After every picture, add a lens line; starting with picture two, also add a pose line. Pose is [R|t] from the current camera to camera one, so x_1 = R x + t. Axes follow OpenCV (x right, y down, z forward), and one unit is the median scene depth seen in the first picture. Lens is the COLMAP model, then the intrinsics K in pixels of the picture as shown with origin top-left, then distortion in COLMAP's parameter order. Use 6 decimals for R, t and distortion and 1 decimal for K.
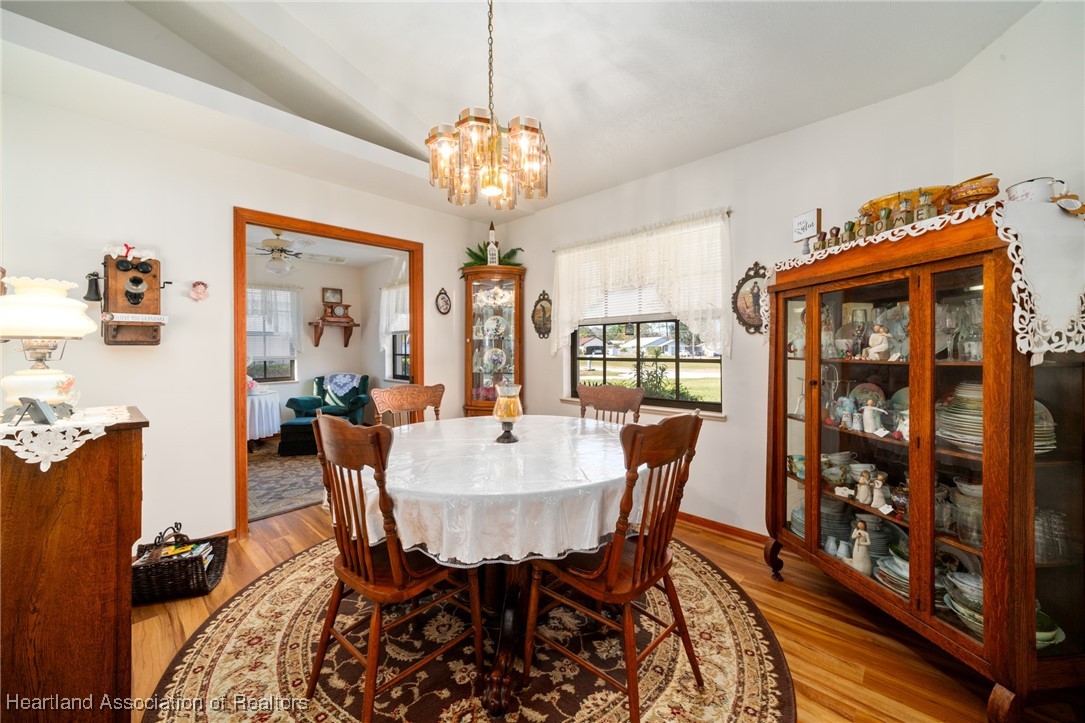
lens RADIAL K [[407.6, 0, 539.8], [0, 407.6, 350.9], [0, 0, 1]] dist [-0.001648, 0.000019]
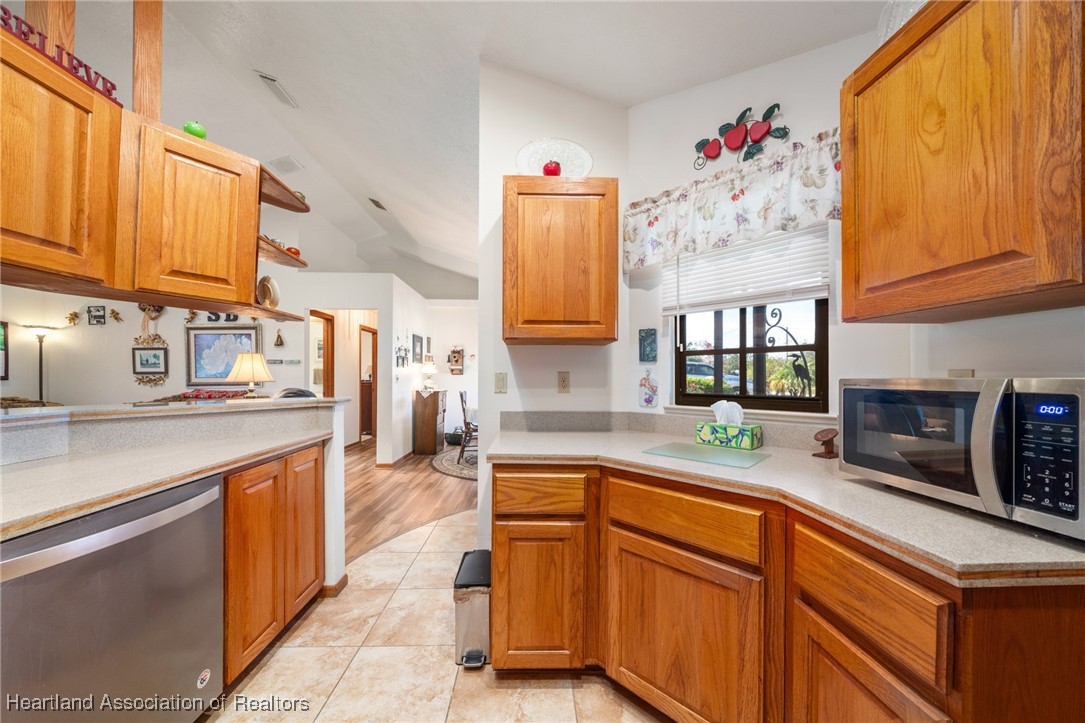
lens RADIAL K [[380.0, 0, 535.6], [0, 380.0, 374.7], [0, 0, 1]] dist [-0.002940, 0.000119]
pose [[0.701721, 0.003393, -0.712444, 0.724026], [-0.009441, 0.999945, -0.004537, -0.003227], [0.712389, 0.009910, 0.701714, -0.321435]]
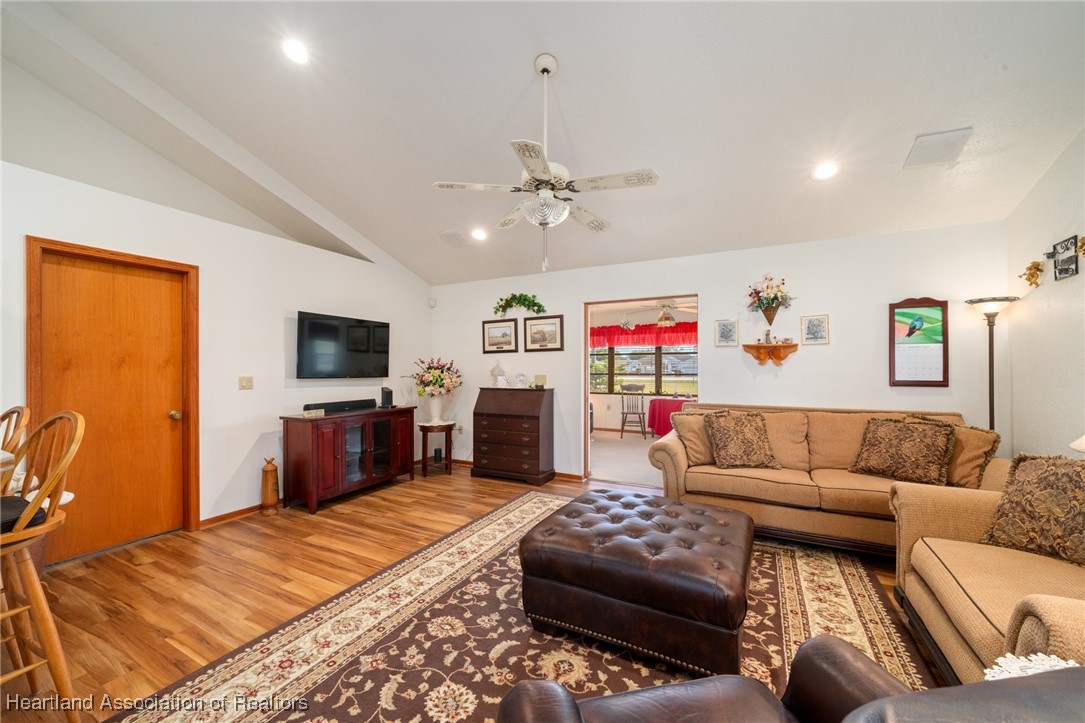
lens RADIAL K [[415.3, 0, 535.0], [0, 415.3, 368.3], [0, 0, 1]] dist [-0.001469, 0.000071]
pose [[-0.963943, 0.005140, -0.266059, 0.064754], [0.002707, 0.999951, 0.009512, -0.018909], [0.266095, 0.008449, -0.963910, -0.135615]]
